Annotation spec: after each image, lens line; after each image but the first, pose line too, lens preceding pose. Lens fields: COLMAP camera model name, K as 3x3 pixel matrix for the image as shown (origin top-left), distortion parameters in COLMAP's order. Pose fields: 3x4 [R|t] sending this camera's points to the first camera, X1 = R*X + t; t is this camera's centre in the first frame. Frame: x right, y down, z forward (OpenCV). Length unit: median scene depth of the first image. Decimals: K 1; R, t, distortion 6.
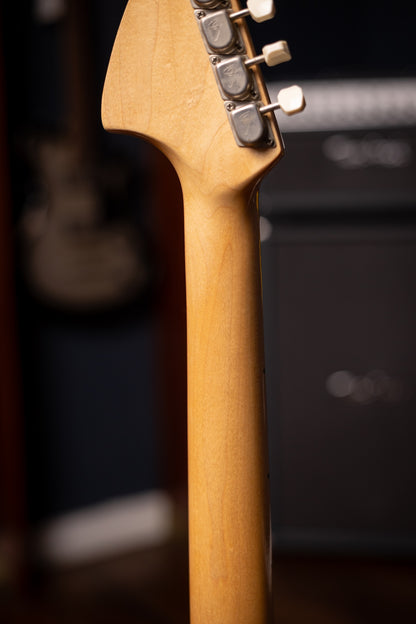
lens RADIAL K [[1022.5, 0, 206.1], [0, 1022.5, 321.7], [0, 0, 1]] dist [-0.108010, -0.231862]
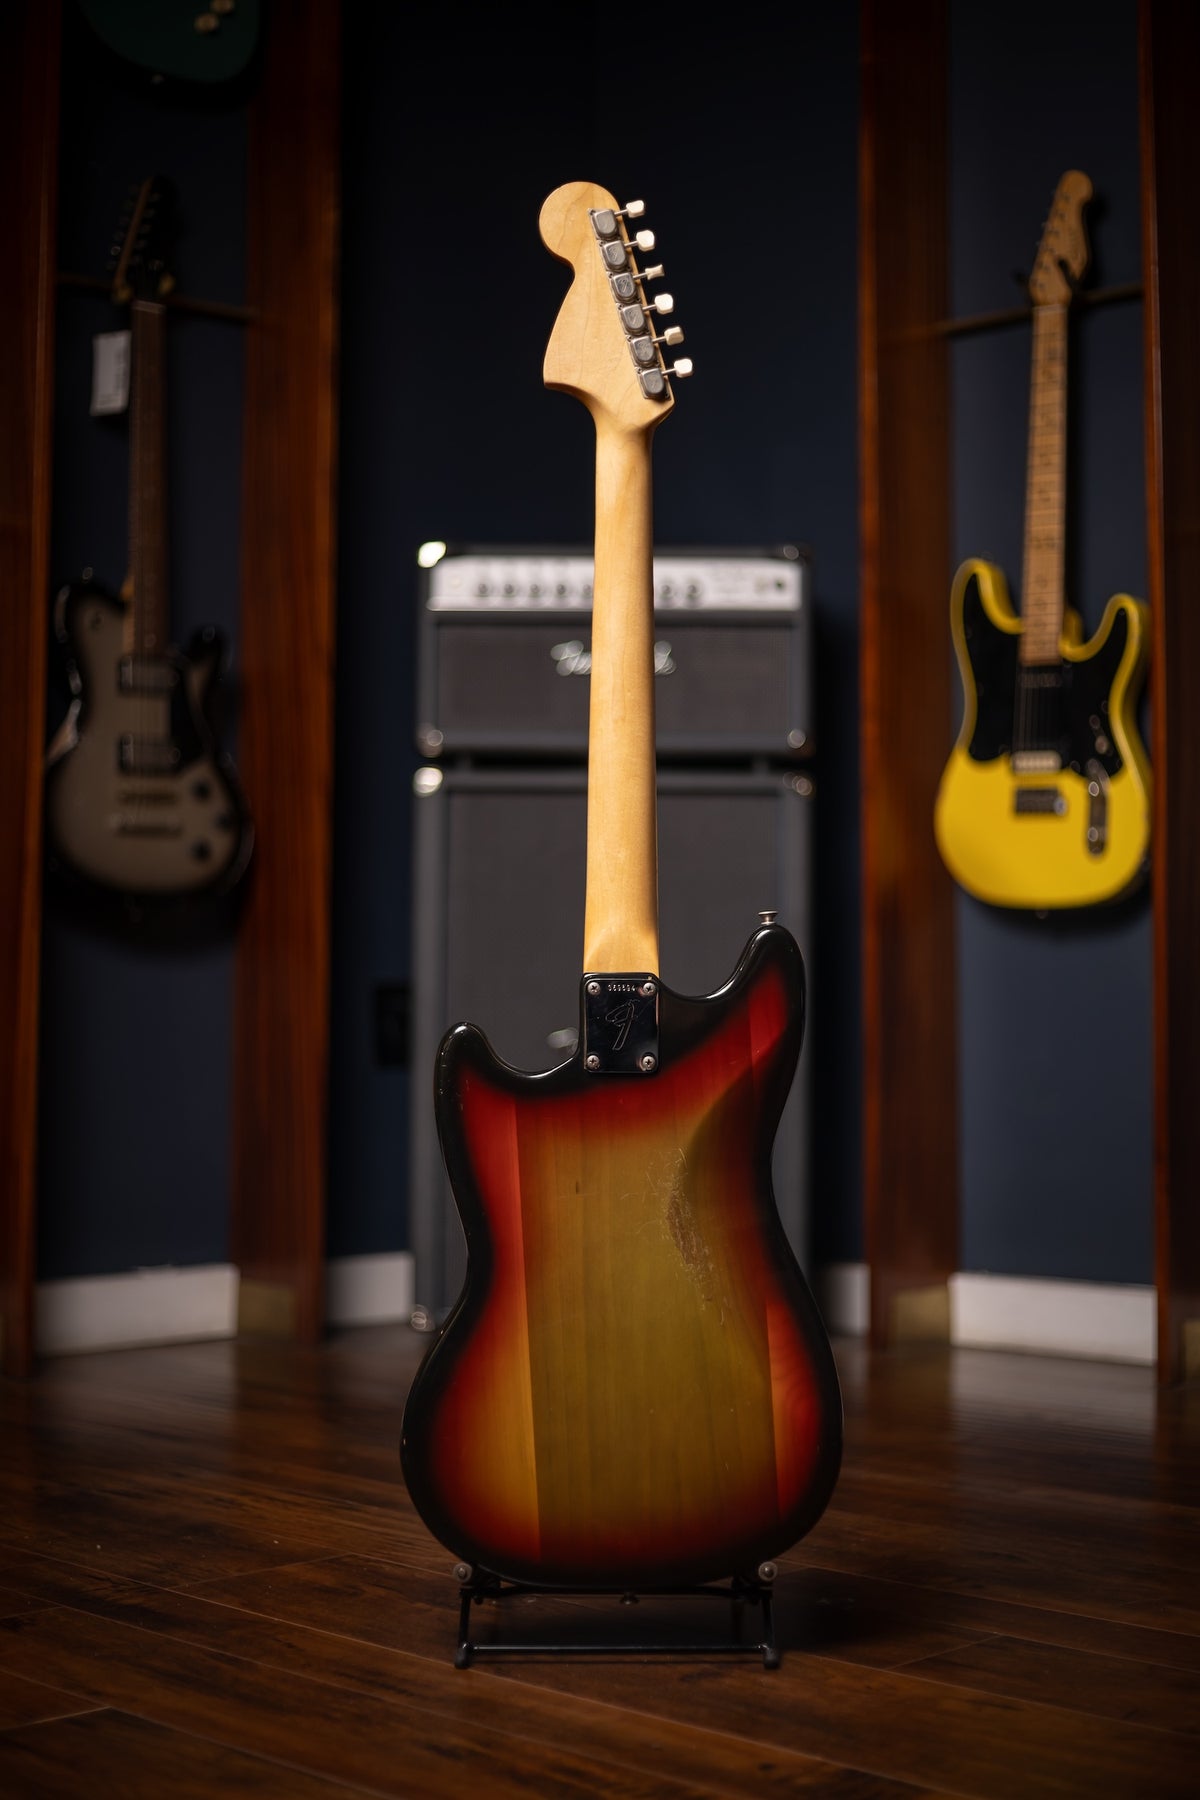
lens RADIAL K [[3130.8, 0, 600.0], [0, 3130.8, 900.0], [0, 0, 1]] dist [-0.119429, -0.250443]
pose [[0.978524, 0.048462, 0.200356, -0.869776], [-0.006133, 0.978386, -0.206695, 1.418398], [-0.206042, 0.201027, 0.957672, -3.027508]]
